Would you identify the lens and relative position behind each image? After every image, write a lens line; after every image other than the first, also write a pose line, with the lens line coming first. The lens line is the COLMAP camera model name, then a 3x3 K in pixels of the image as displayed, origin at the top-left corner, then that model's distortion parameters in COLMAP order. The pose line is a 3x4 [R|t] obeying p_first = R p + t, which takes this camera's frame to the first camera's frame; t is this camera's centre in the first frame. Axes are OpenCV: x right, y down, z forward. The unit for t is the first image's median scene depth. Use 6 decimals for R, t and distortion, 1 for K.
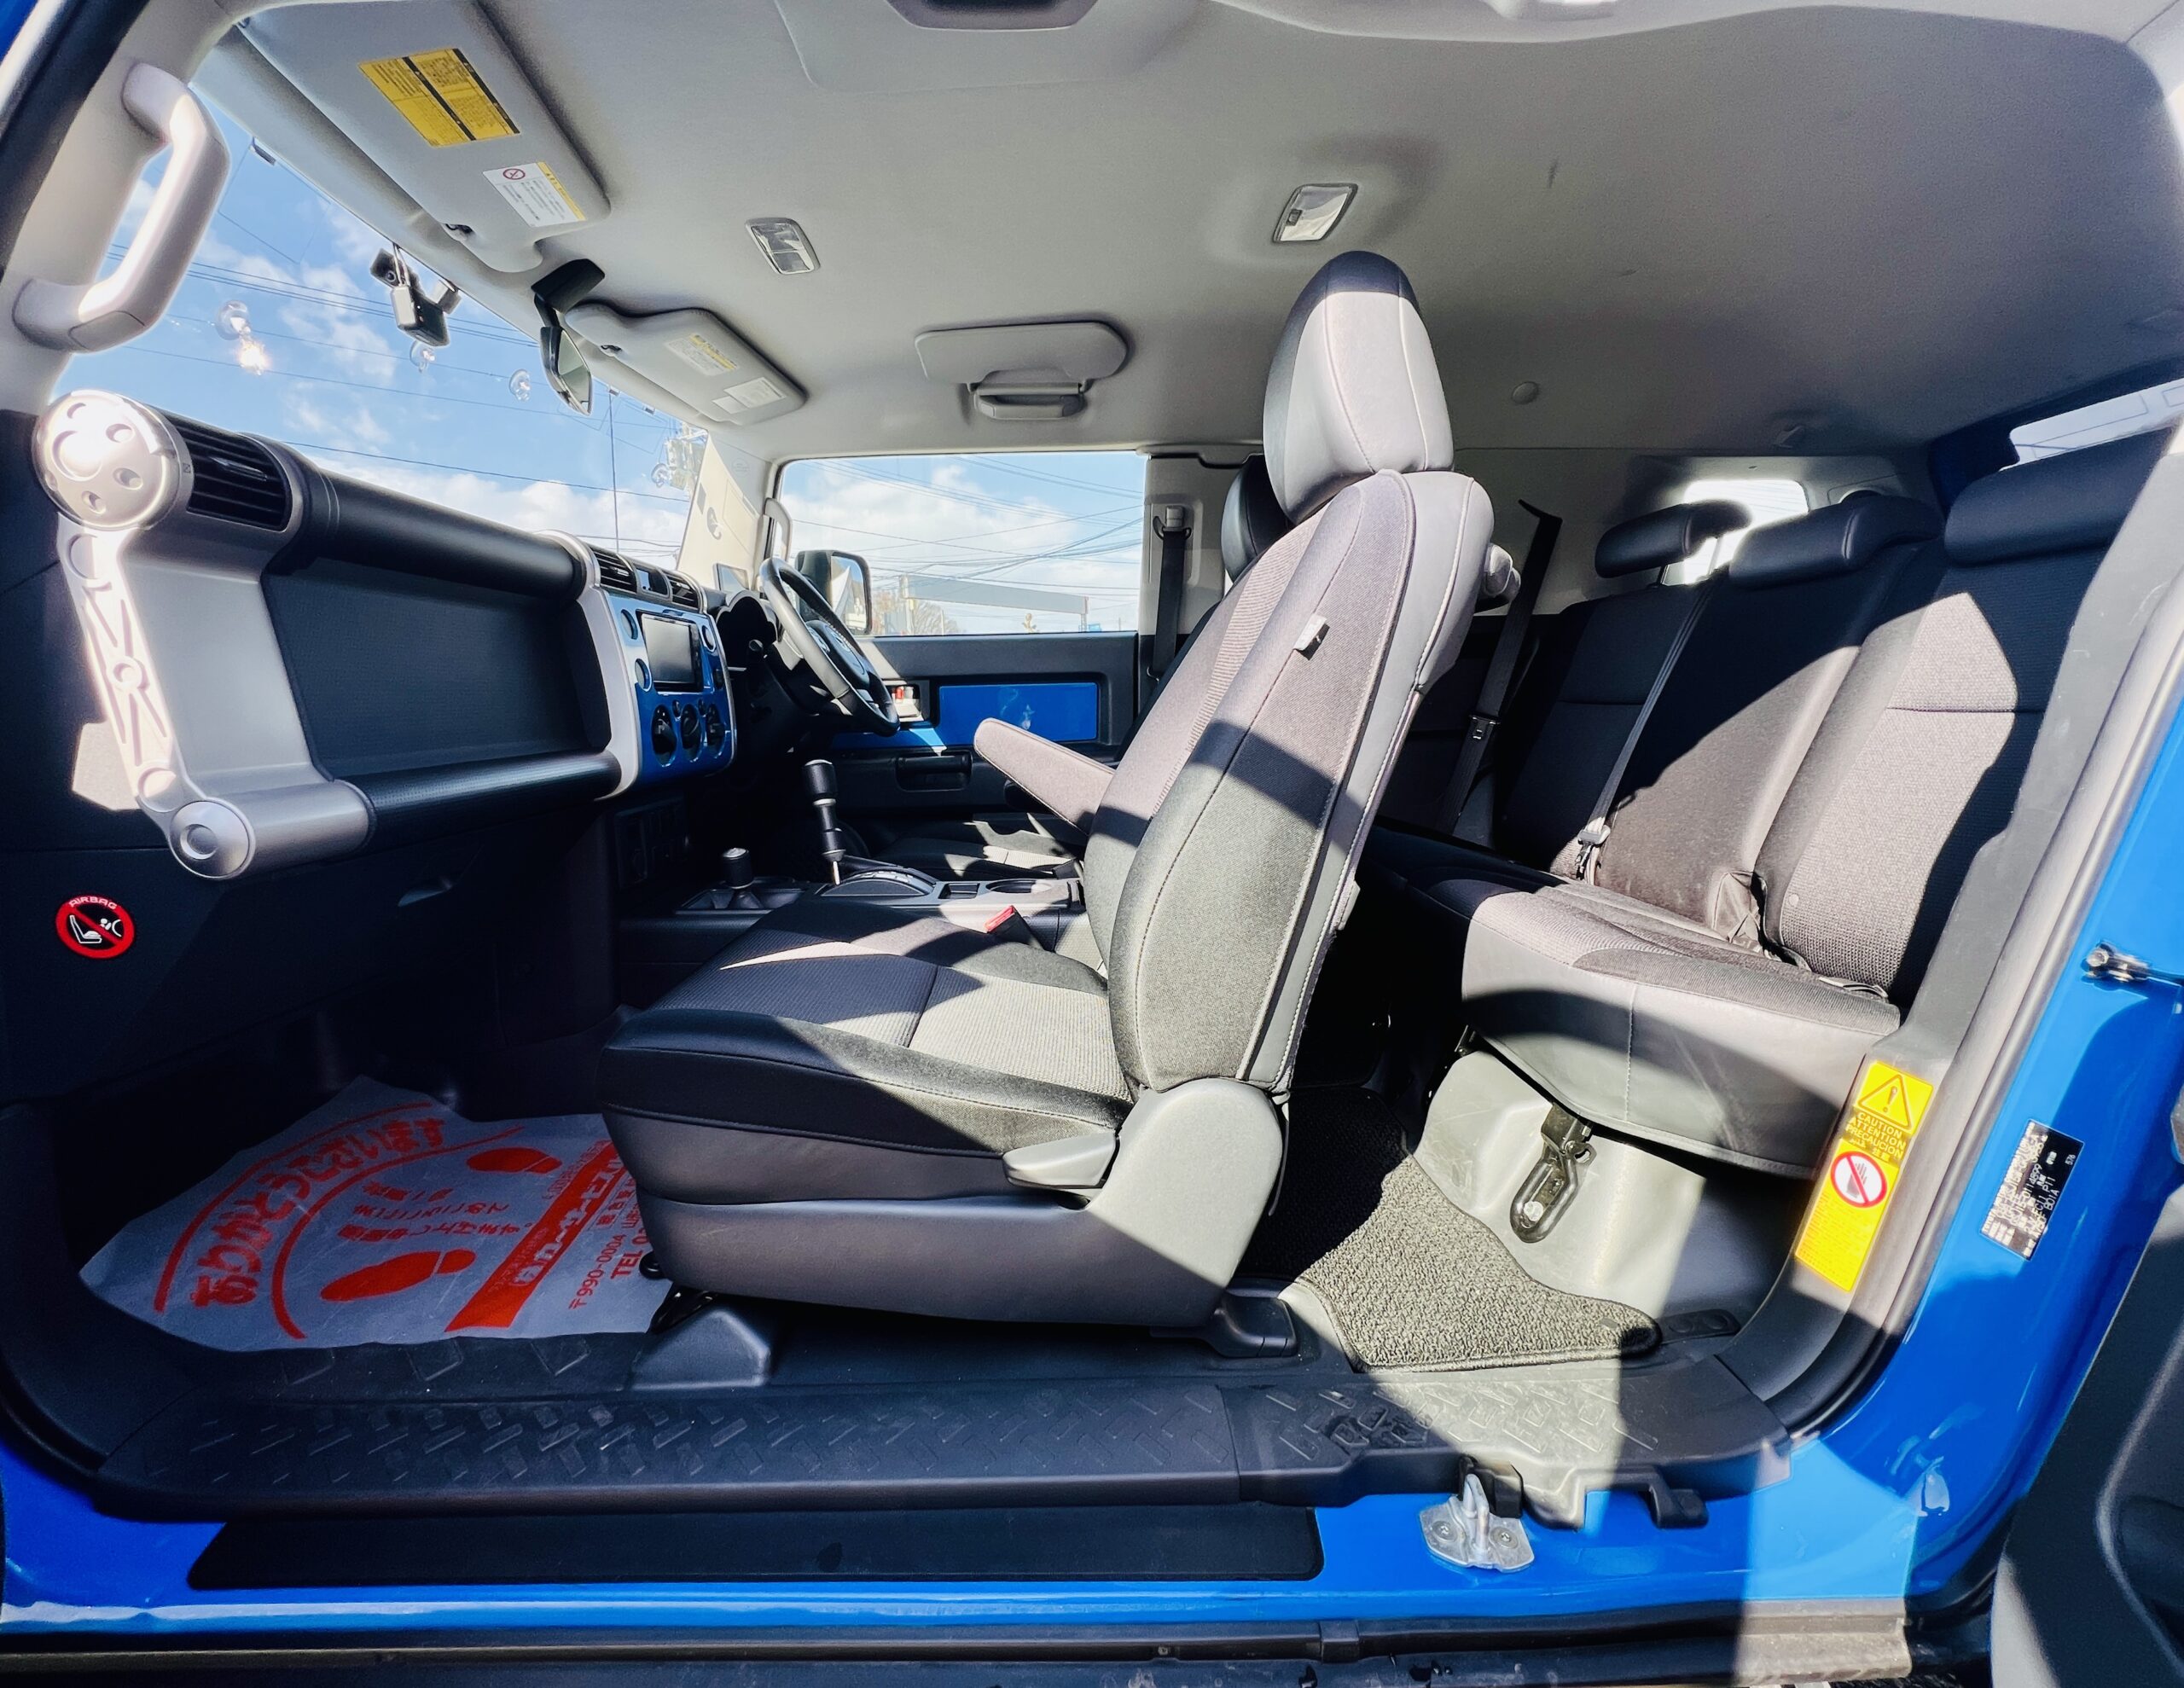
lens RADIAL K [[919.9, 0, 1067.1], [0, 919.9, 846.0], [0, 0, 1]] dist [-0.000405, 0.000003]
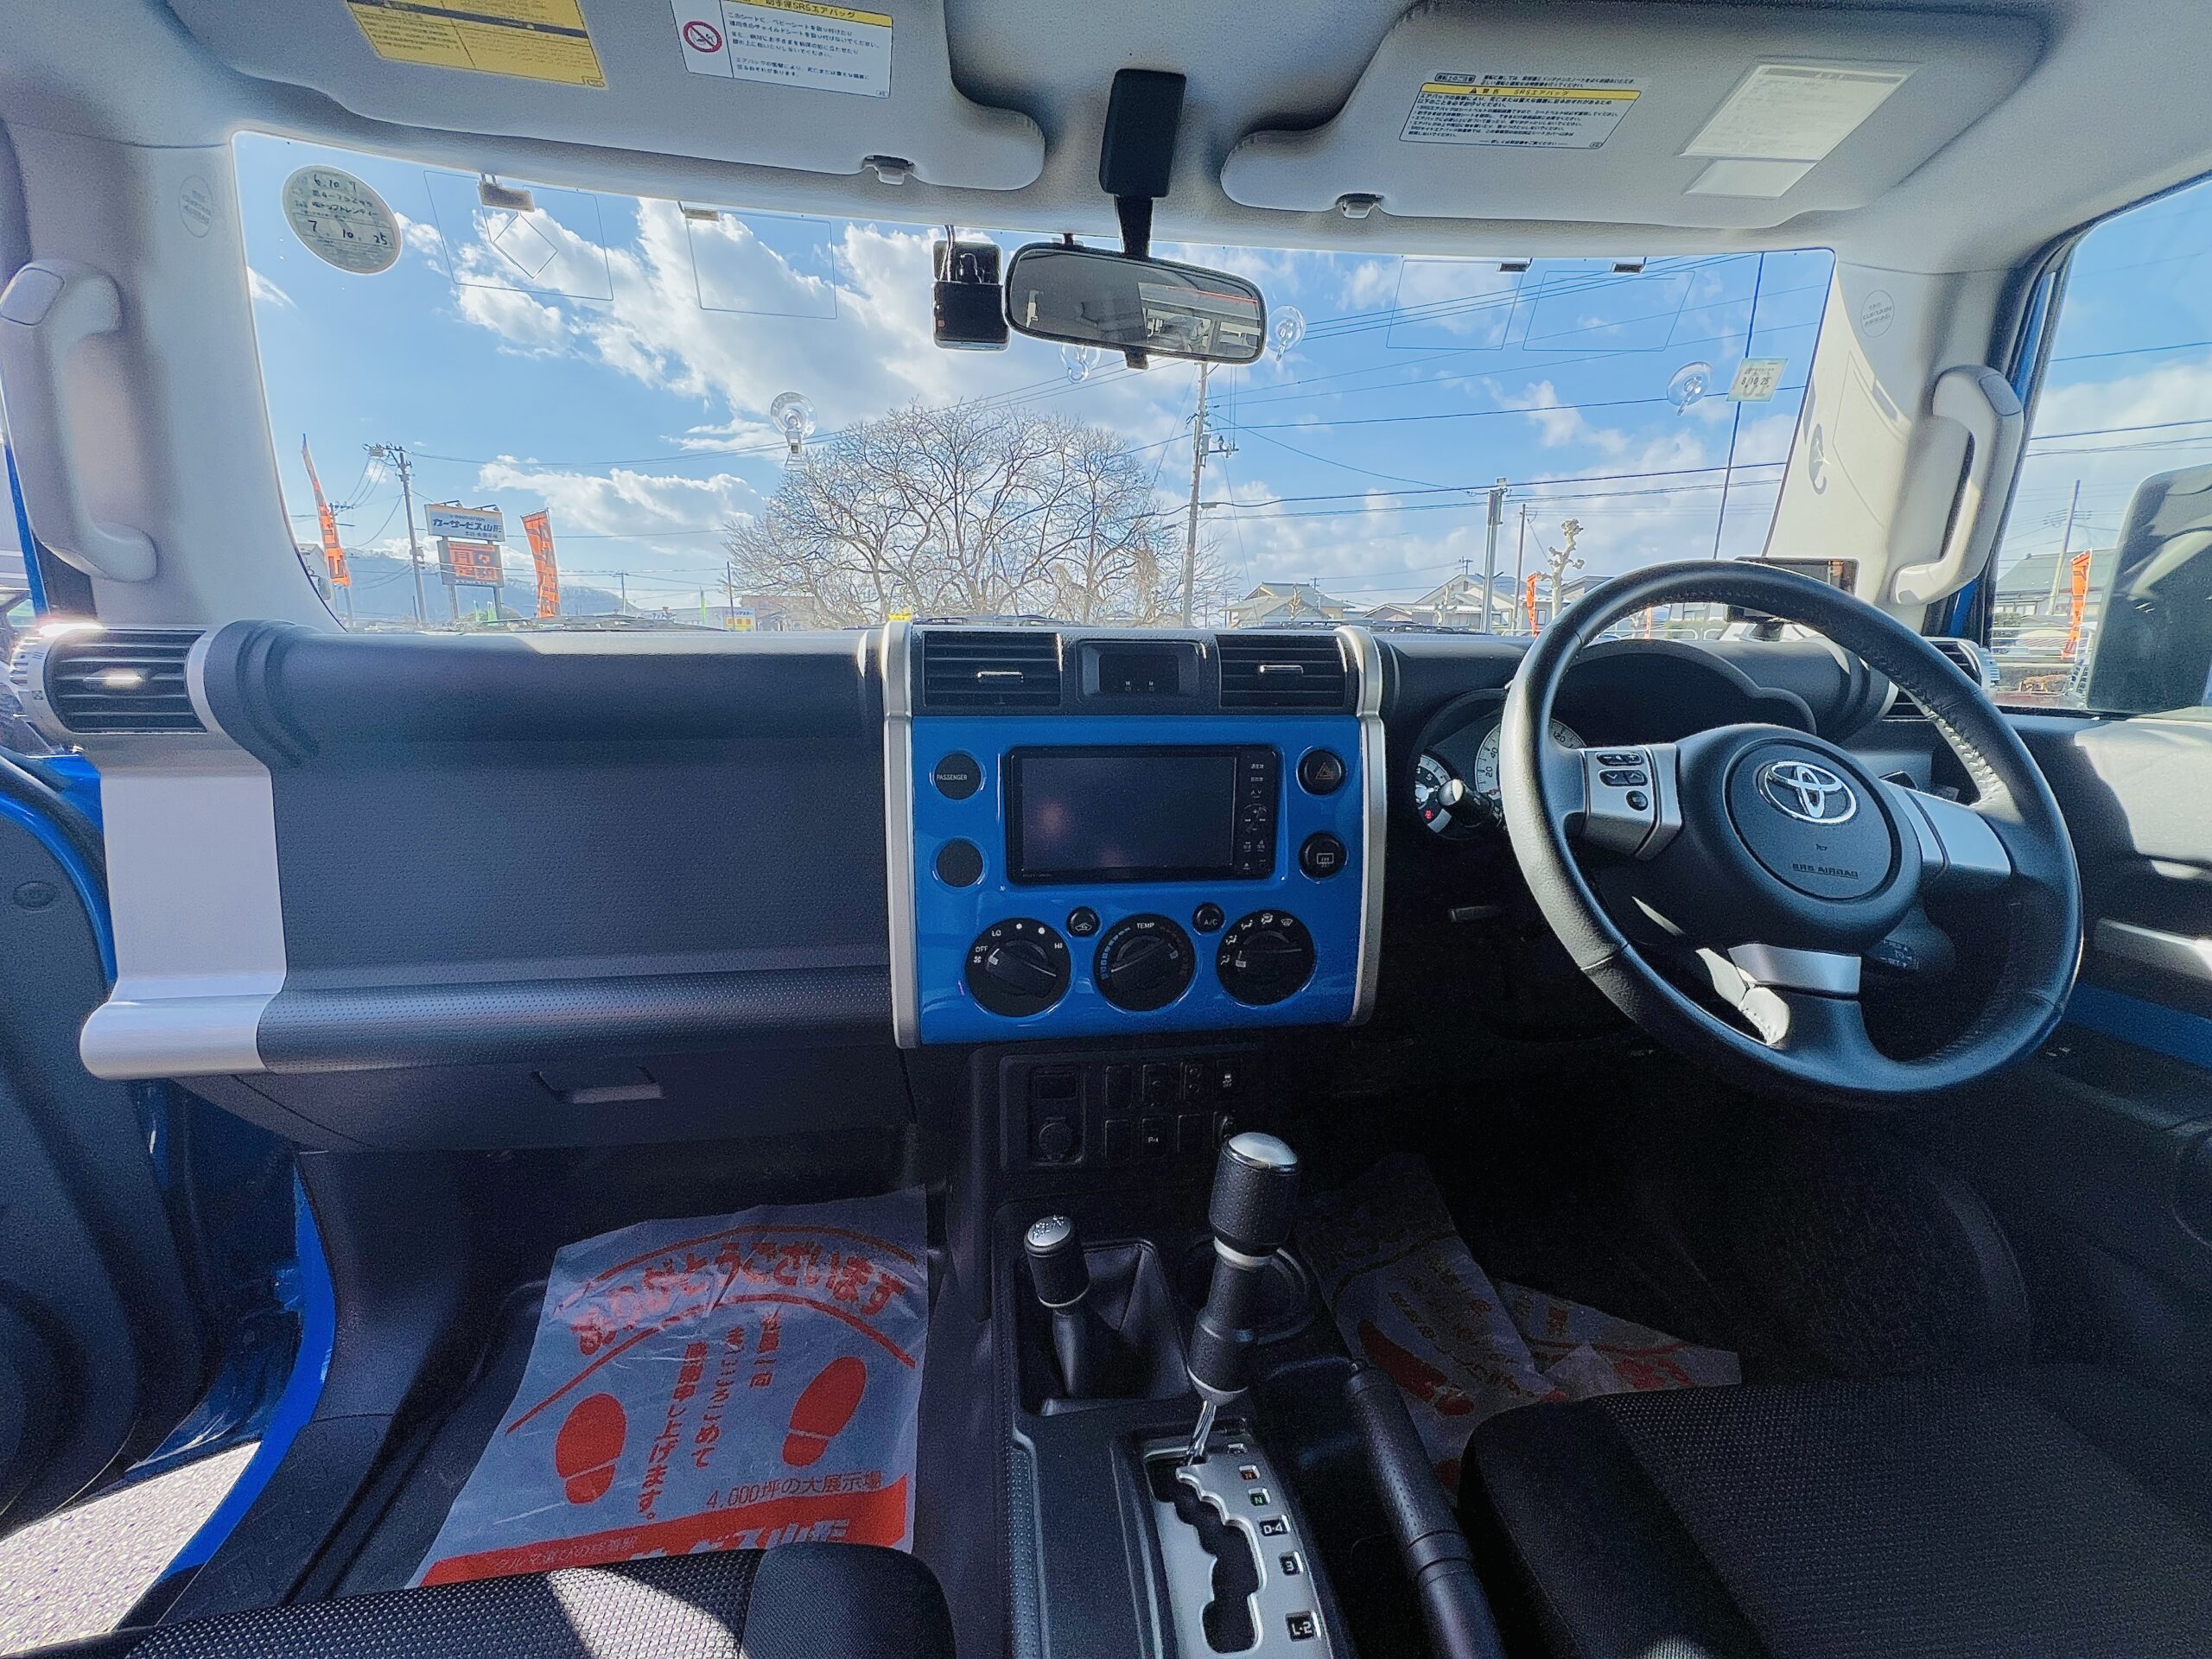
lens RADIAL K [[885.7, 0, 1103.5], [0, 885.7, 829.8], [0, 0, 1]] dist [-0.000958, -0.000133]
pose [[0.120073, 0.225945, -0.966712, 0.042212], [-0.173342, 0.963570, 0.203680, -0.220364], [0.977515, 0.143115, 0.154865, 0.664635]]
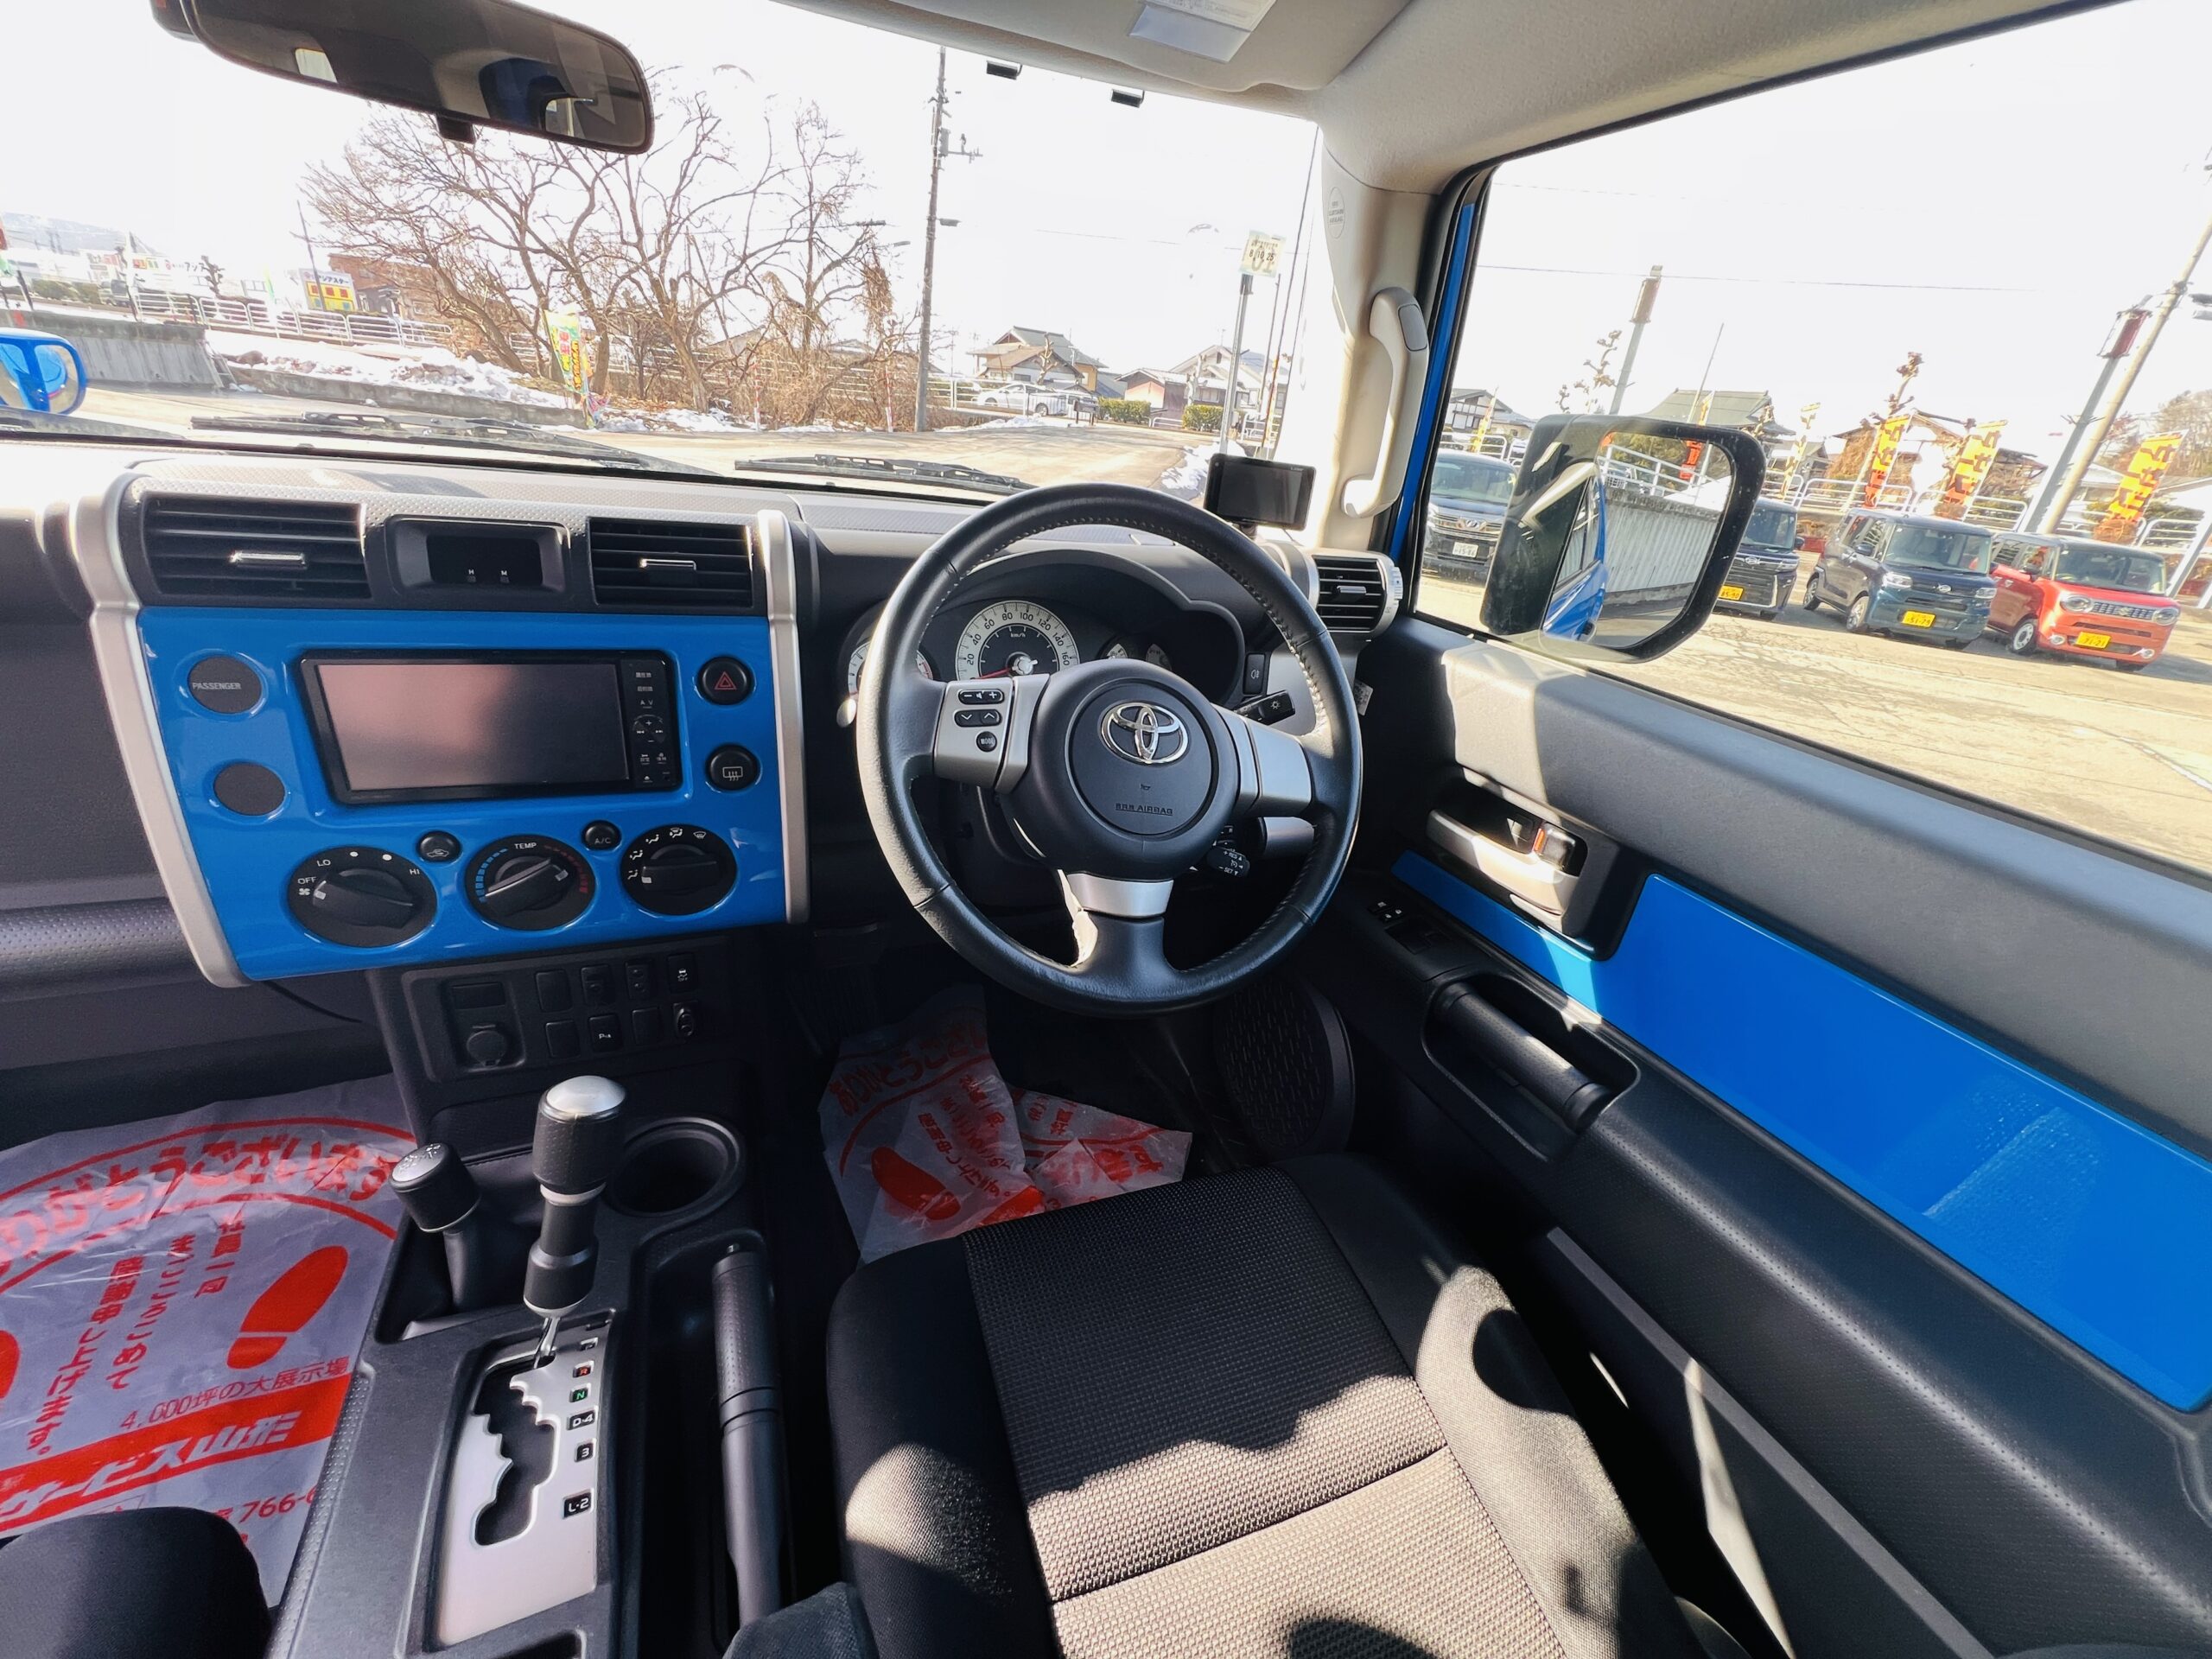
lens RADIAL K [[886.9, 0, 1104.6], [0, 886.9, 829.4], [0, 0, 1]] dist [-0.001175, 0.000160]
pose [[0.371811, 0.451533, -0.811095, 0.053547], [-0.265478, 0.888963, 0.373185, -0.302432], [0.889538, 0.076574, 0.450398, 0.789531]]
